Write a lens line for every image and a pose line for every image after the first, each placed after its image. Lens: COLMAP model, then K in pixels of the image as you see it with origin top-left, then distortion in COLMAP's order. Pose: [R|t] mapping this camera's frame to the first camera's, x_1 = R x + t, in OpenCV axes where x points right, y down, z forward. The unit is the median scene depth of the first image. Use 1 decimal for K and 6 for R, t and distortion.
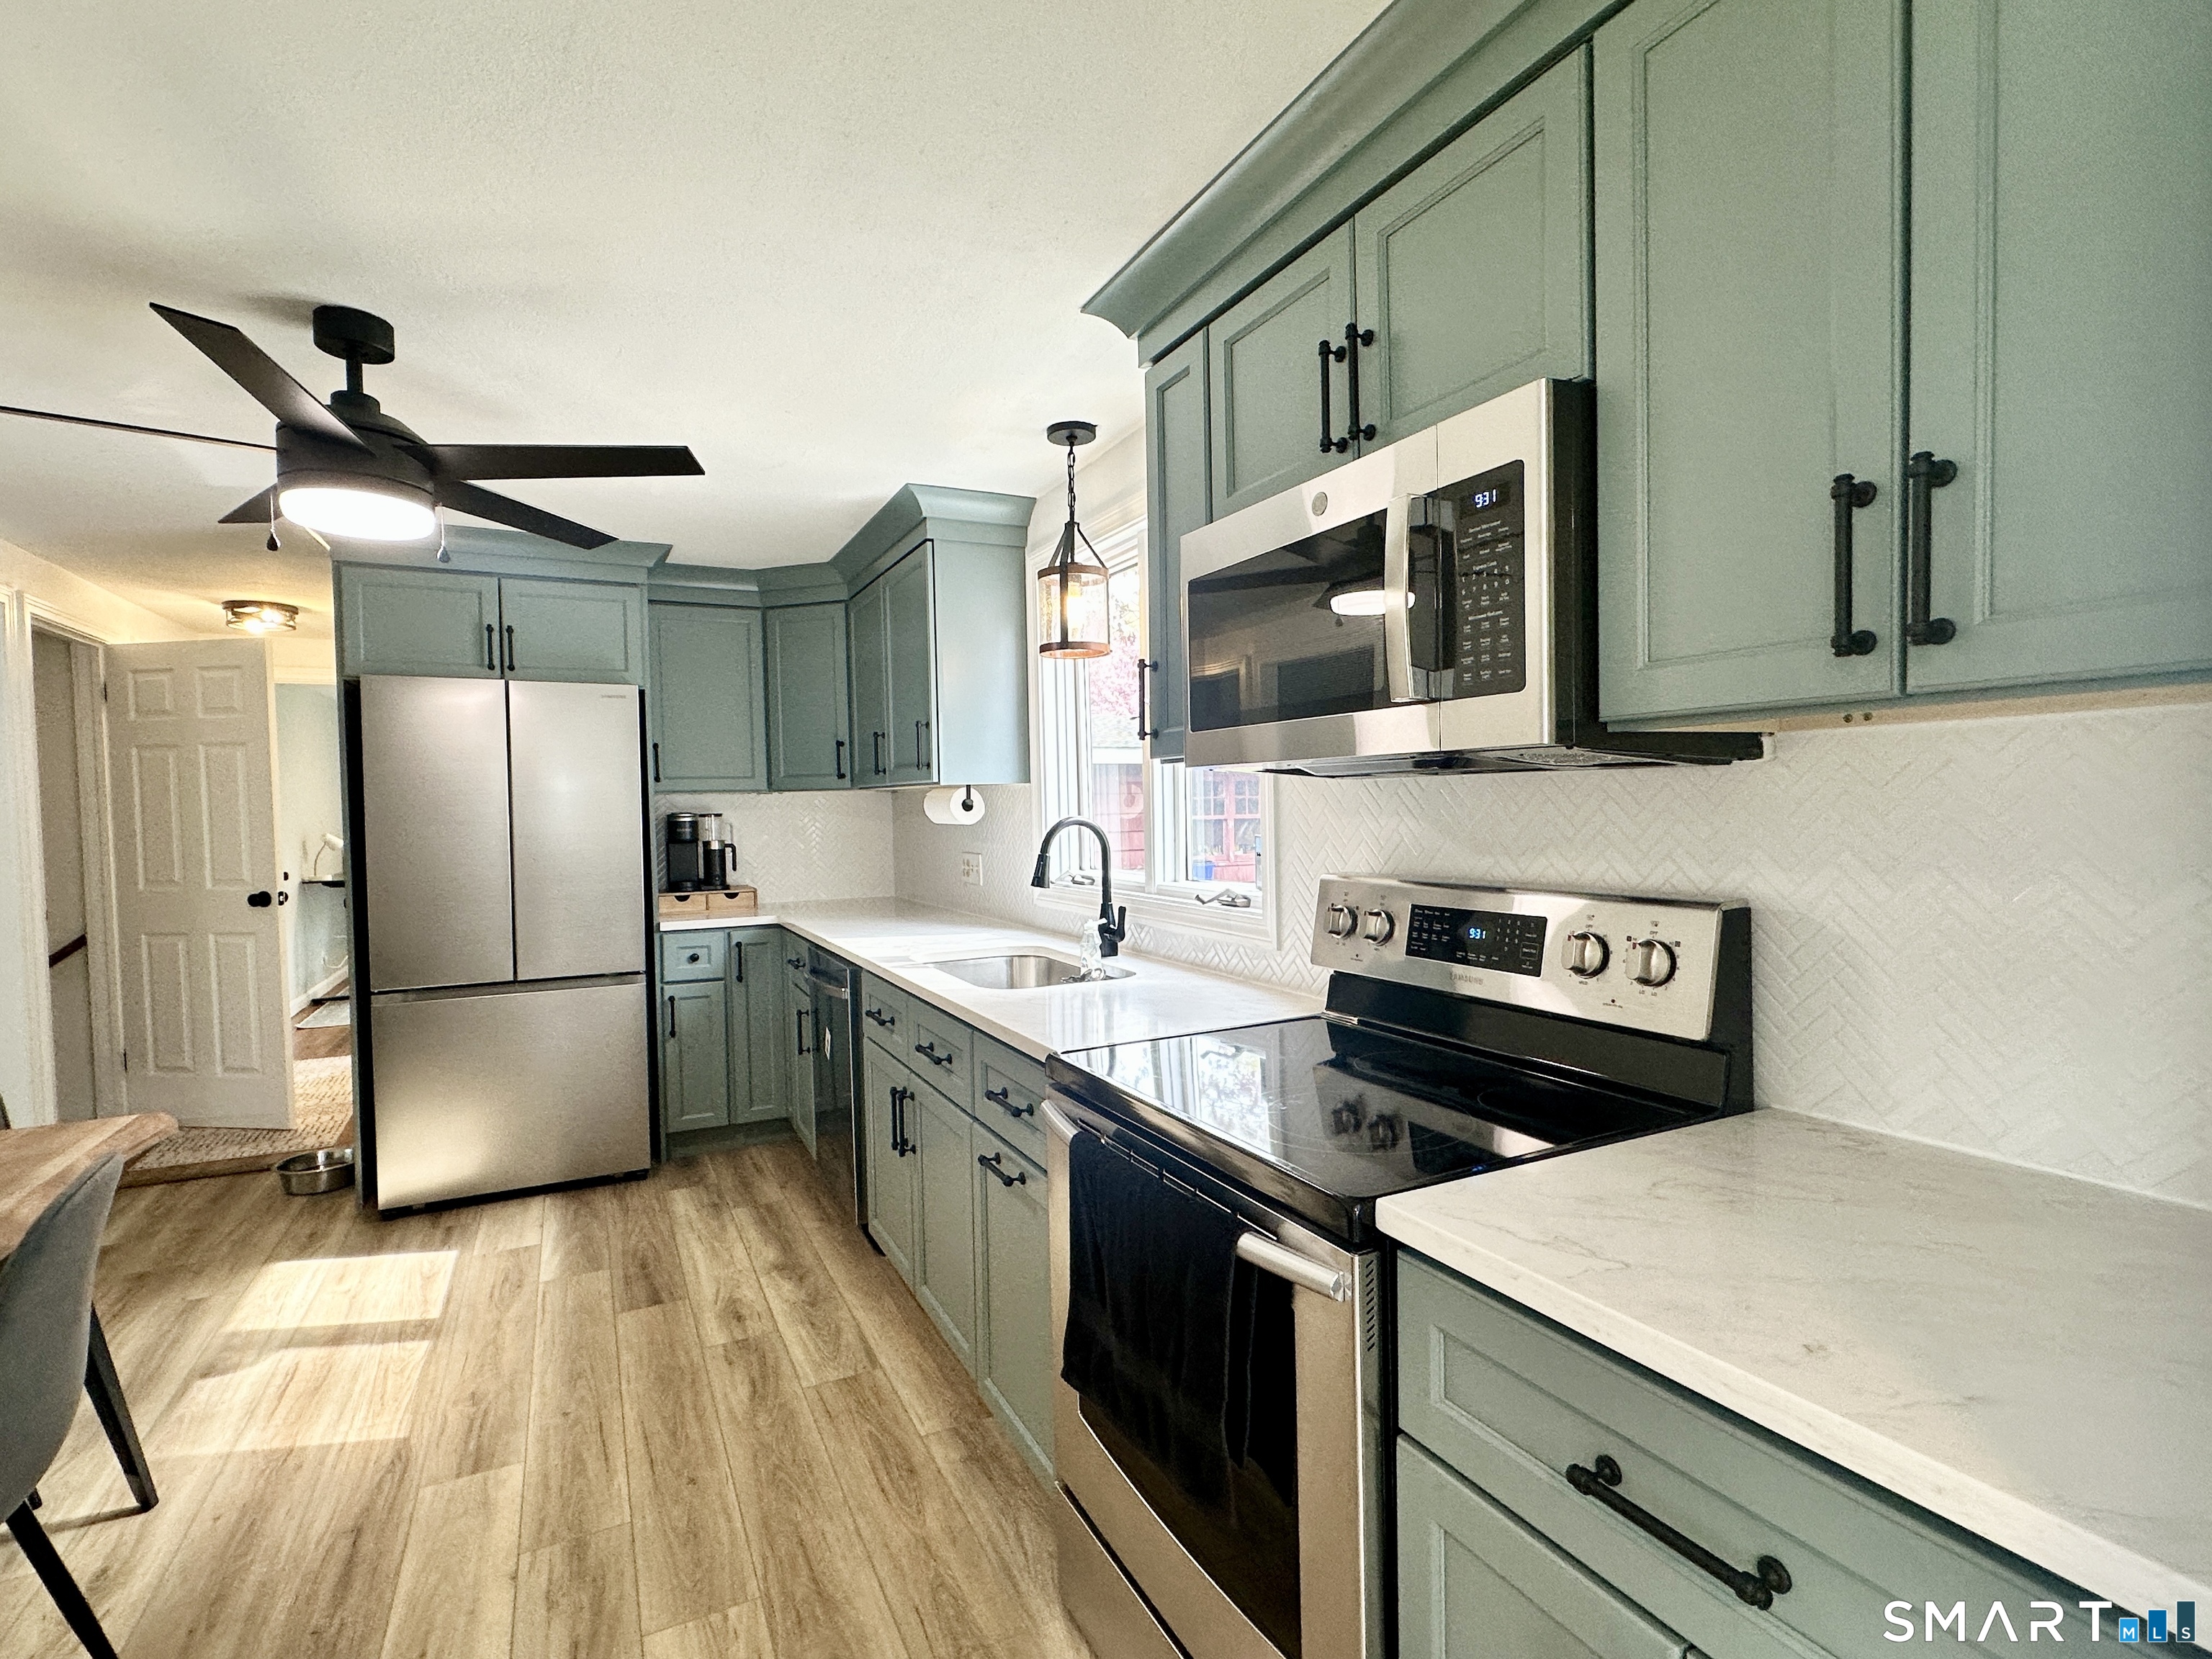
lens RADIAL K [[1043.7, 0, 1104.2], [0, 1043.7, 833.9], [0, 0, 1]] dist [-0.000441, -0.000453]
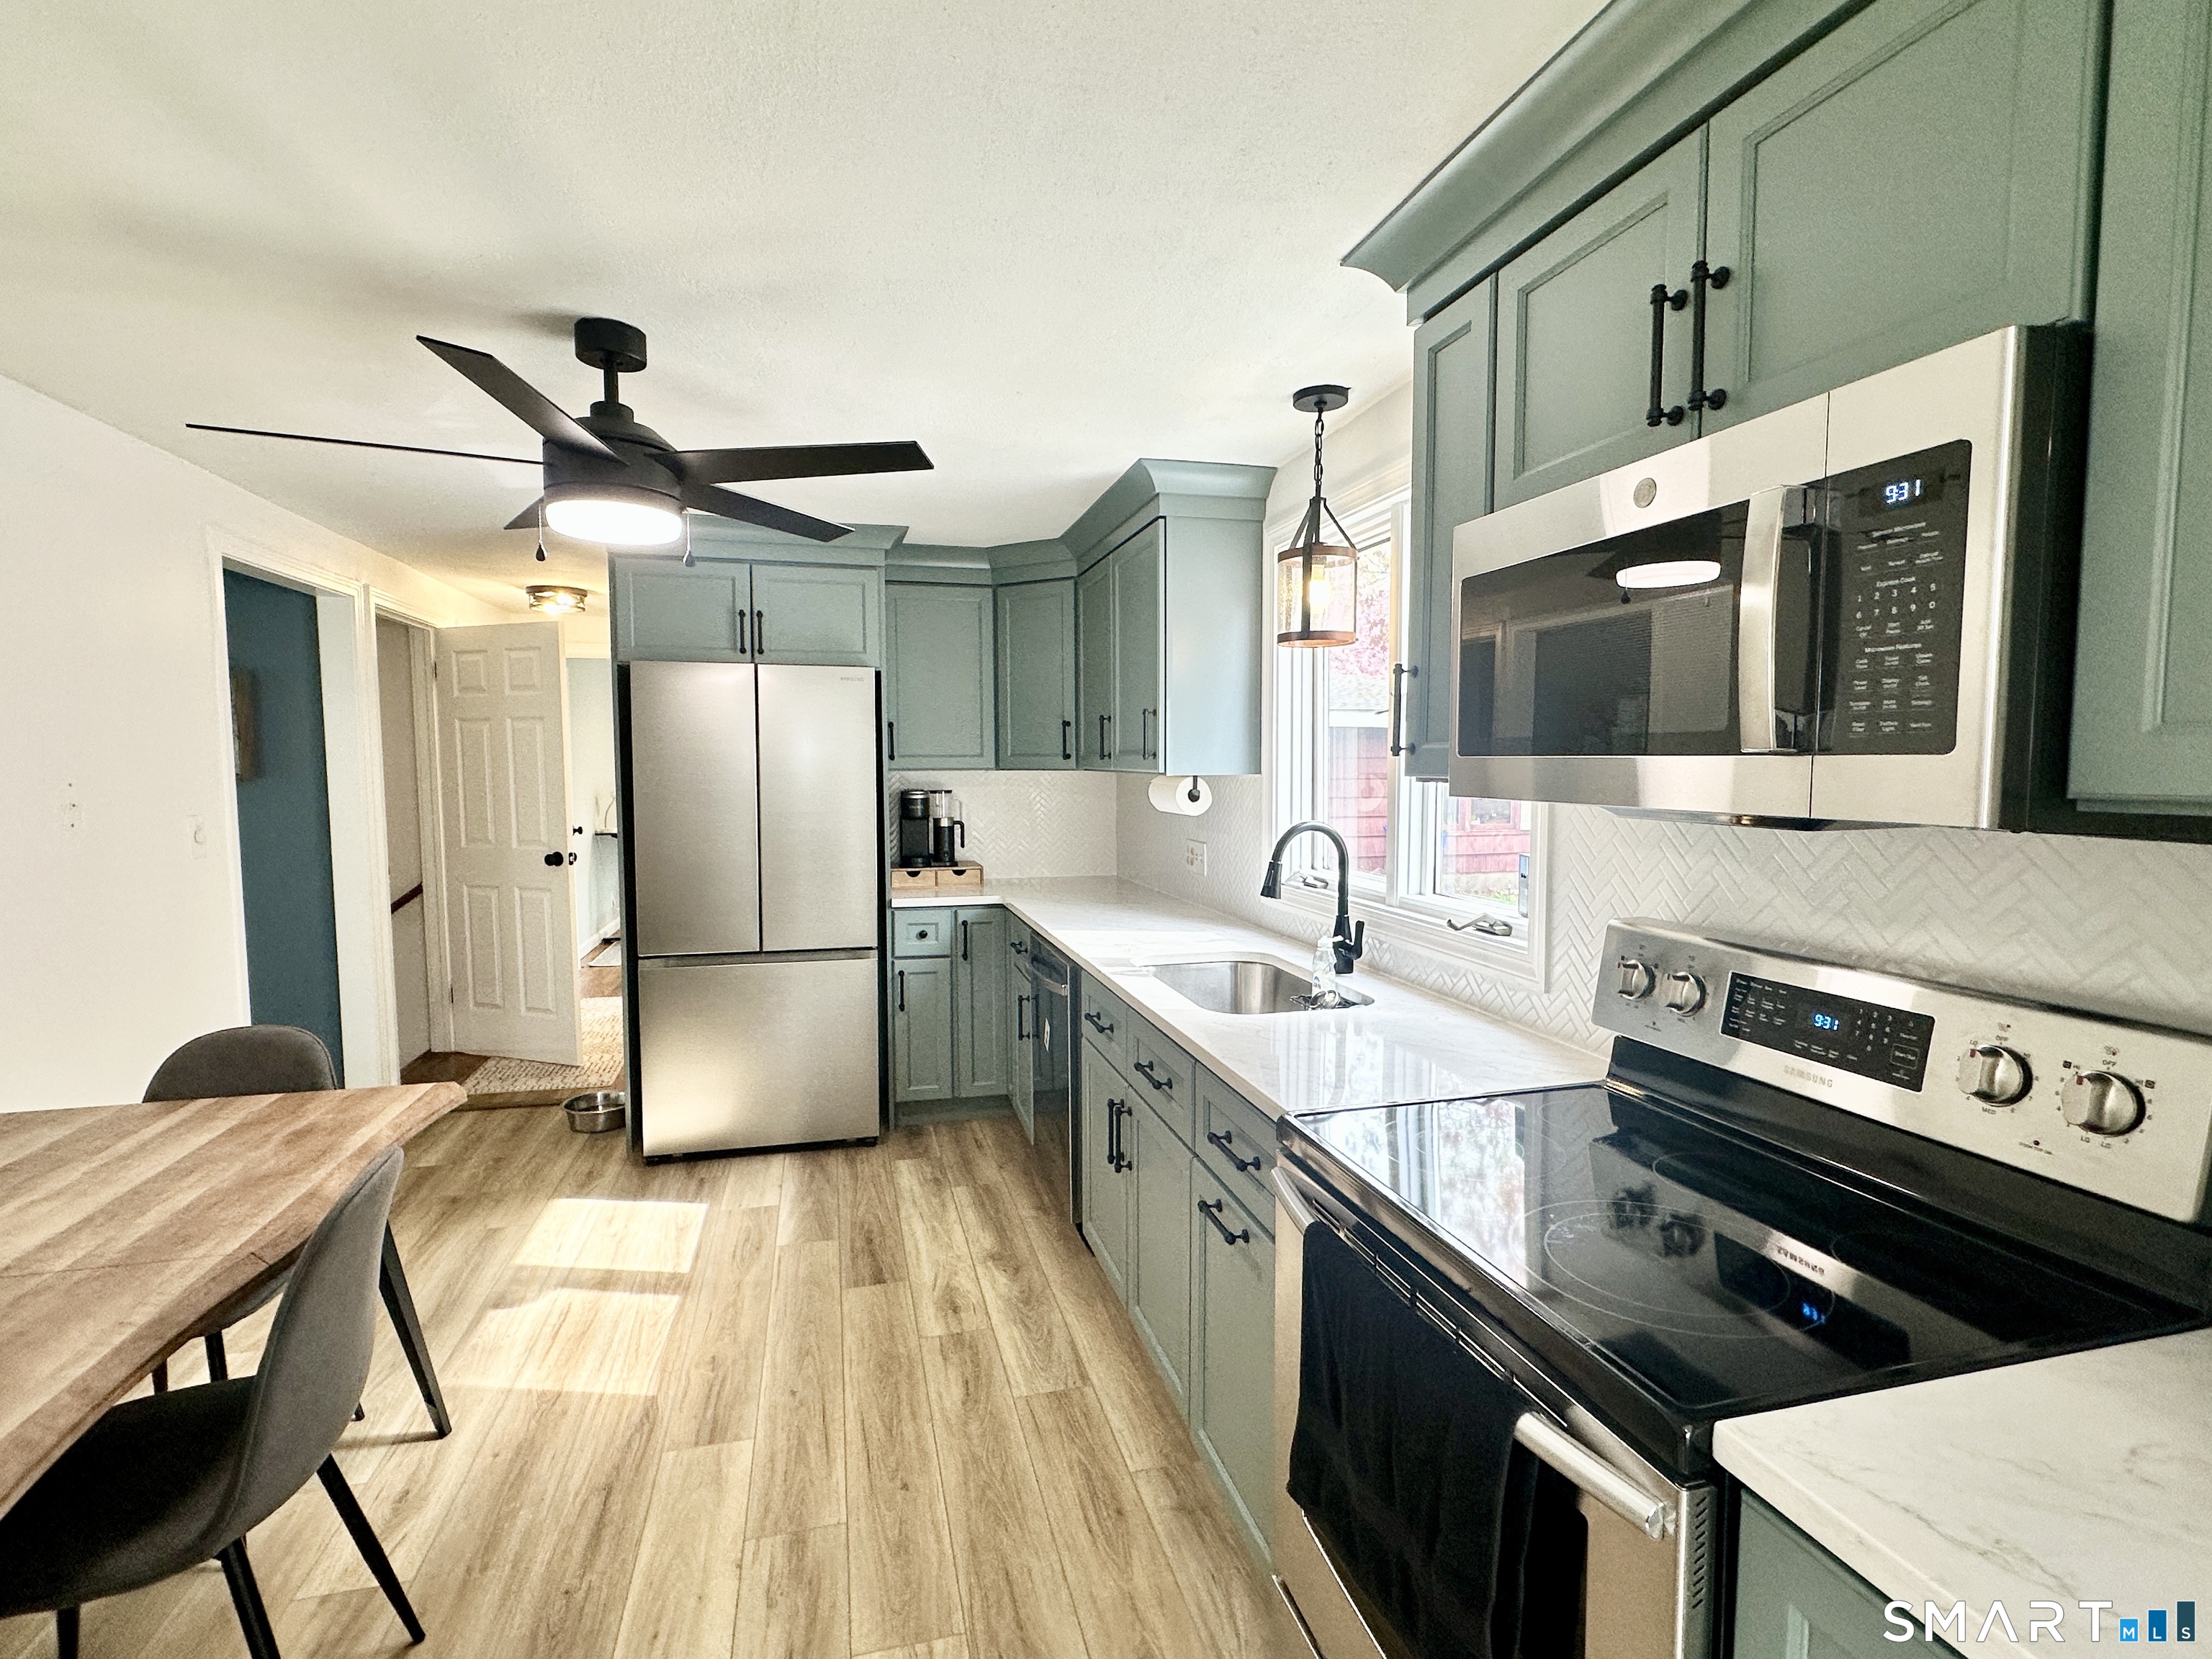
lens RADIAL K [[1043.7, 0, 1107.1], [0, 1043.7, 831.0], [0, 0, 1]] dist [-0.000441, -0.000453]
pose [[0.978026, 0.031829, -0.206039, -0.017850], [-0.023460, 0.998802, 0.042938, -0.056024], [0.207159, -0.037161, 0.977601, 0.081477]]
